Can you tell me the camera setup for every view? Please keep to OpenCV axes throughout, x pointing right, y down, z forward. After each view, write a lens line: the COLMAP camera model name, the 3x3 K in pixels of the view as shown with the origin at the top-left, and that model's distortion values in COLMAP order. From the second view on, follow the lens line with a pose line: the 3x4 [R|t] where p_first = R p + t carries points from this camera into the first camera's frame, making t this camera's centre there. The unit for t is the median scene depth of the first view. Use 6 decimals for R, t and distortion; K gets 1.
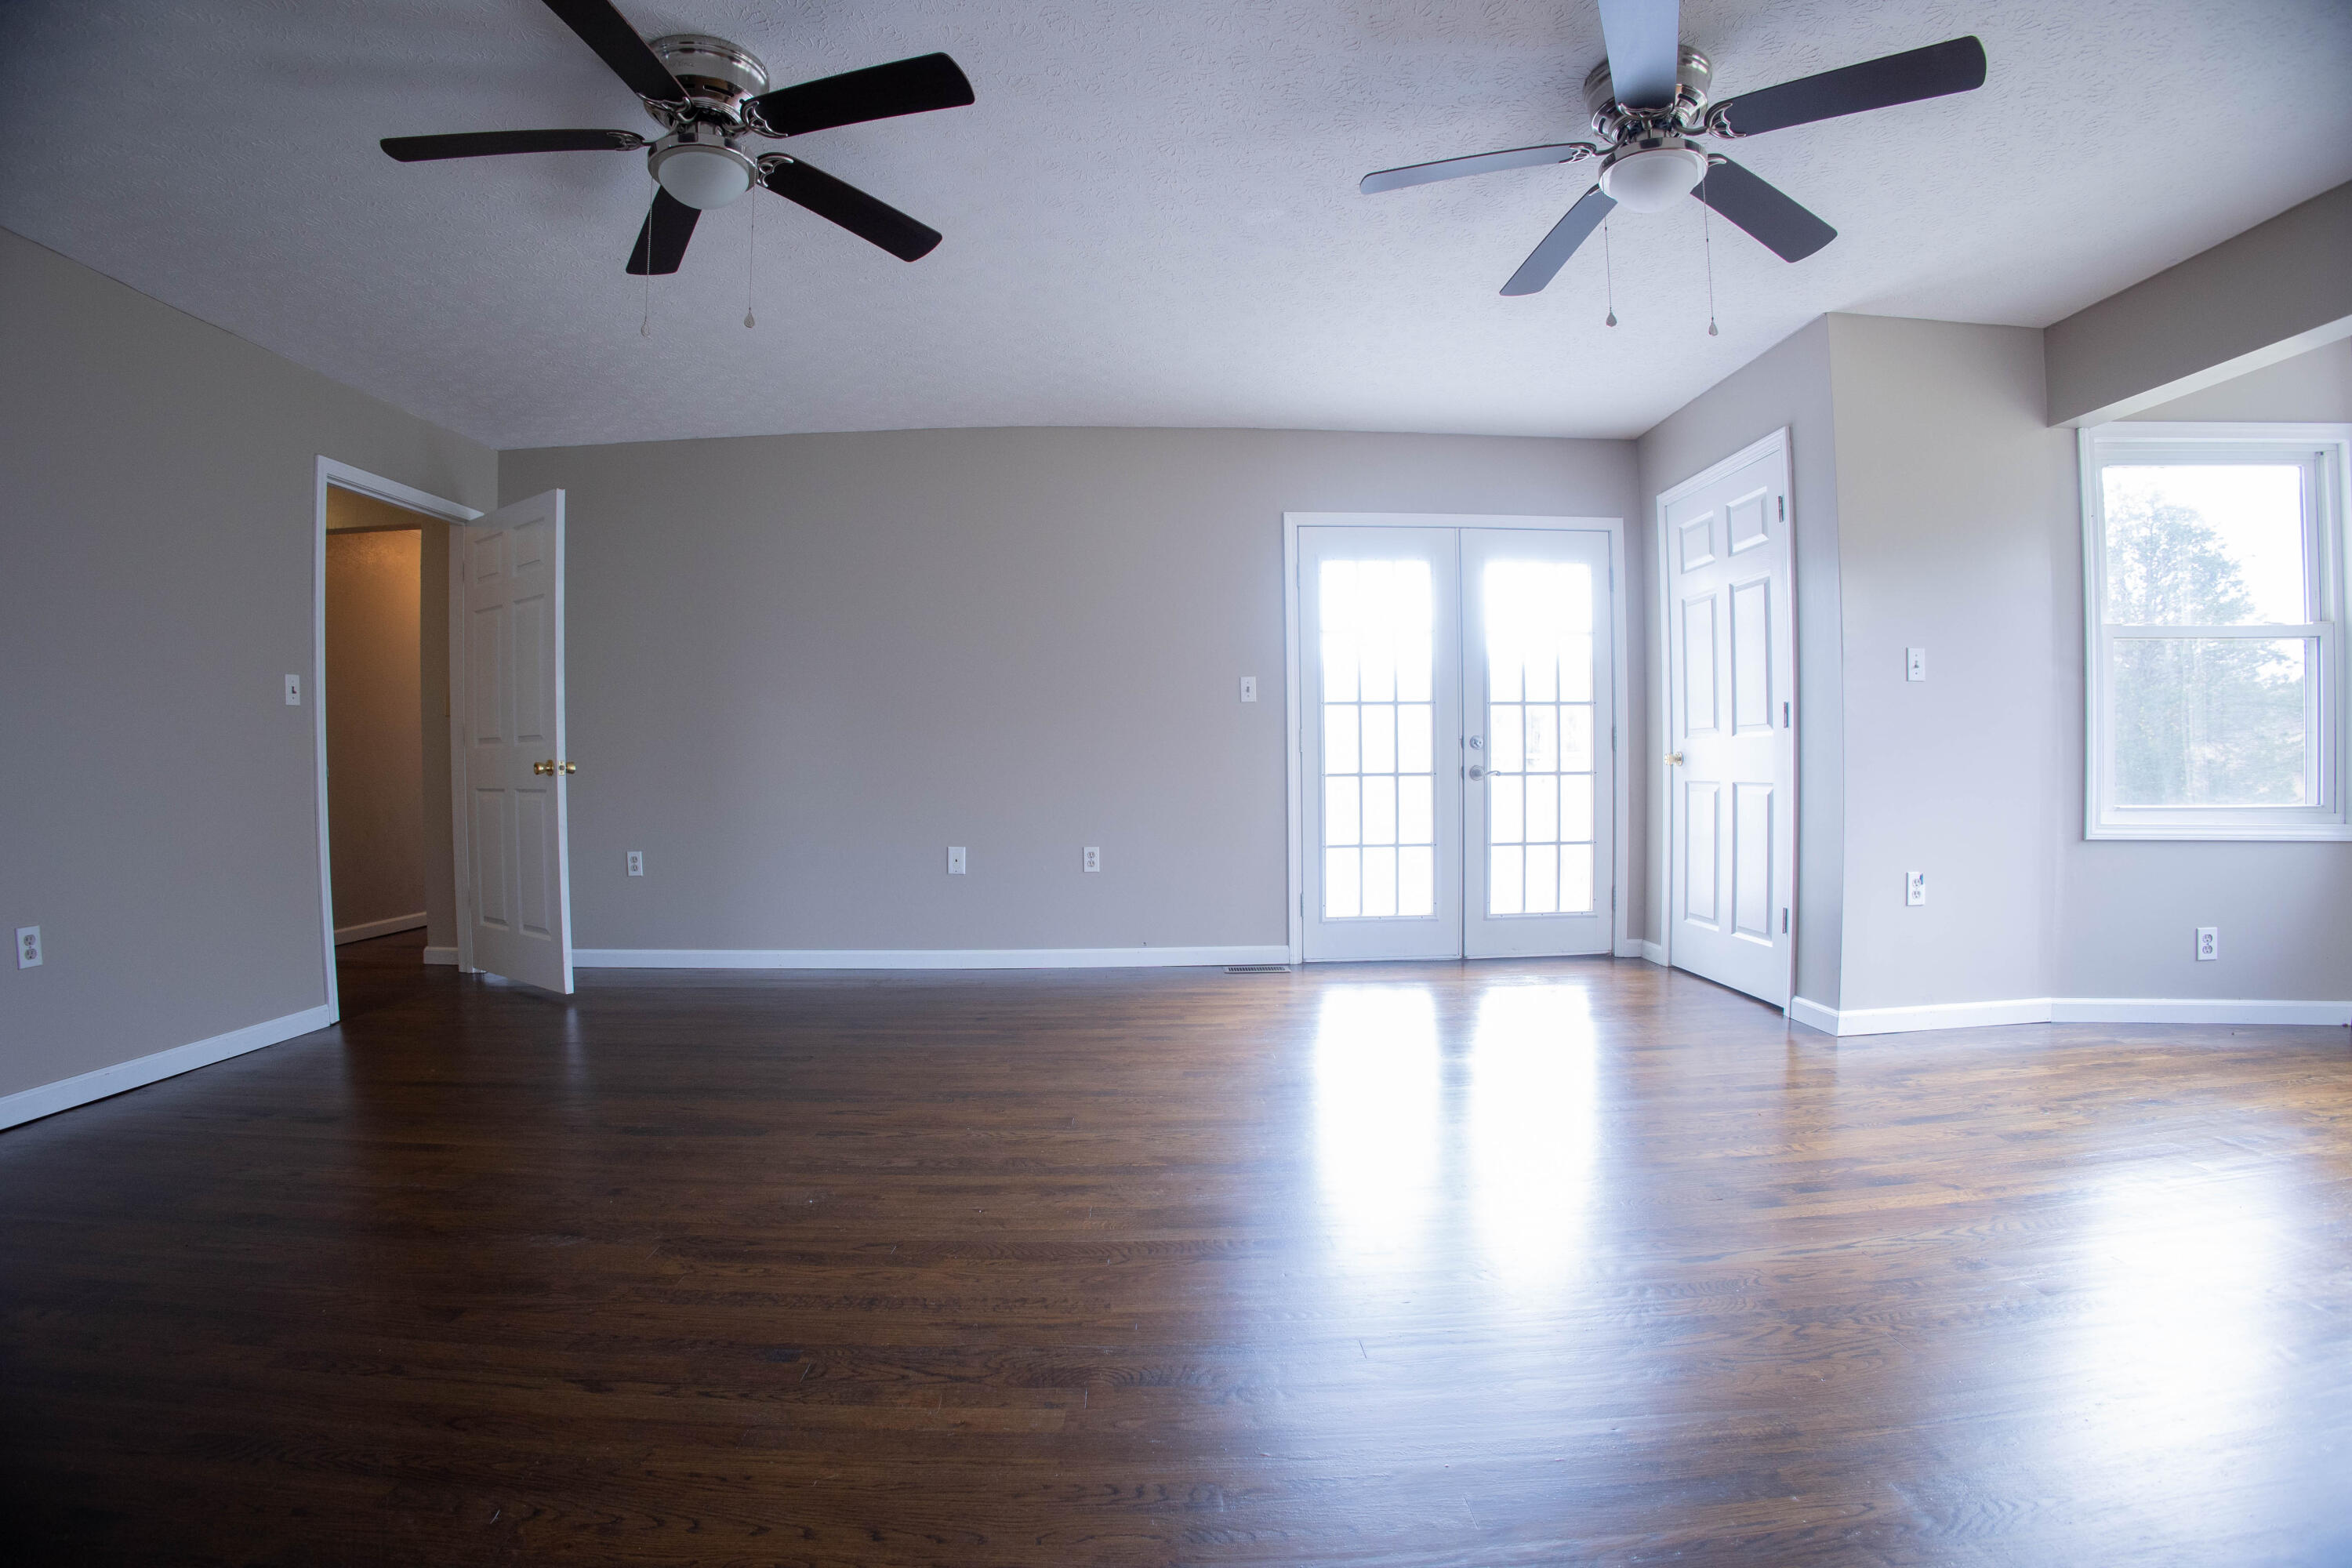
lens RADIAL K [[1077.8, 0, 1168.9], [0, 1077.8, 783.6], [0, 0, 1]] dist [-0.146645, 0.033151]
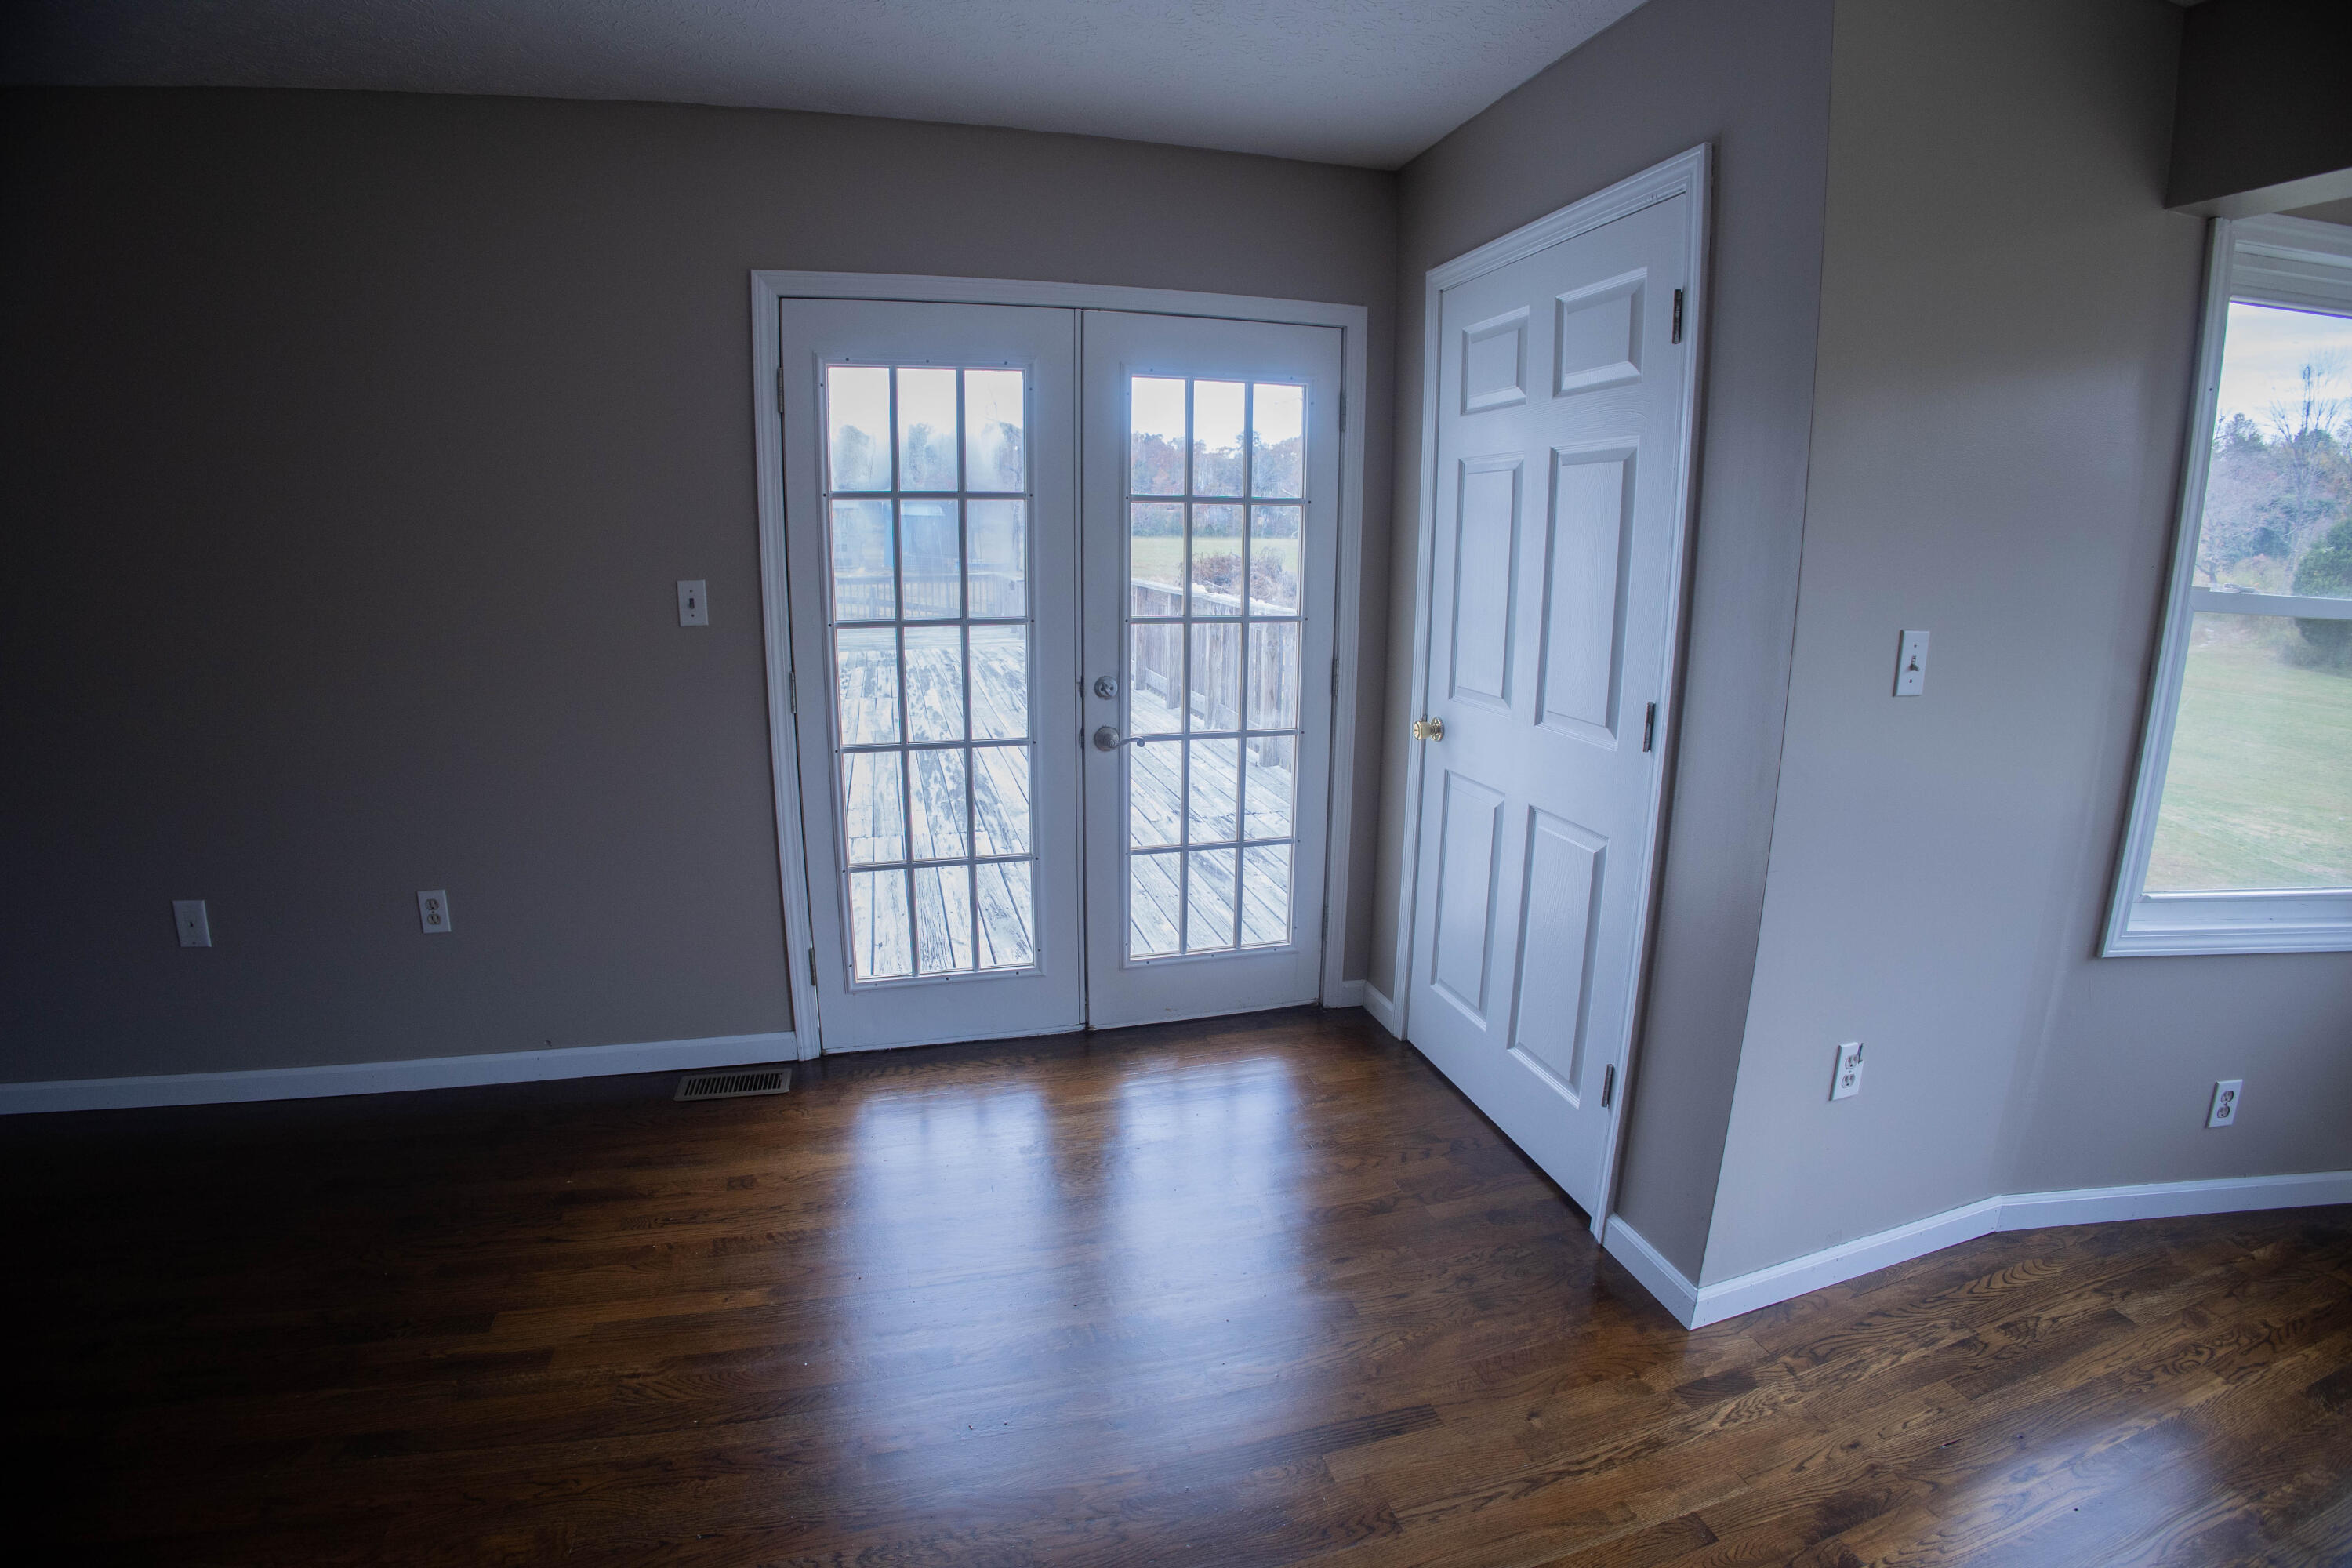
lens RADIAL K [[1089.6, 0, 1180.5], [0, 1089.6, 754.5], [0, 0, 1]] dist [-0.165357, 0.038639]
pose [[0.969856, -0.028018, 0.242062, 0.204179], [-0.015299, 0.984407, 0.175240, -0.120816], [-0.243198, -0.173661, 0.954304, 0.459503]]
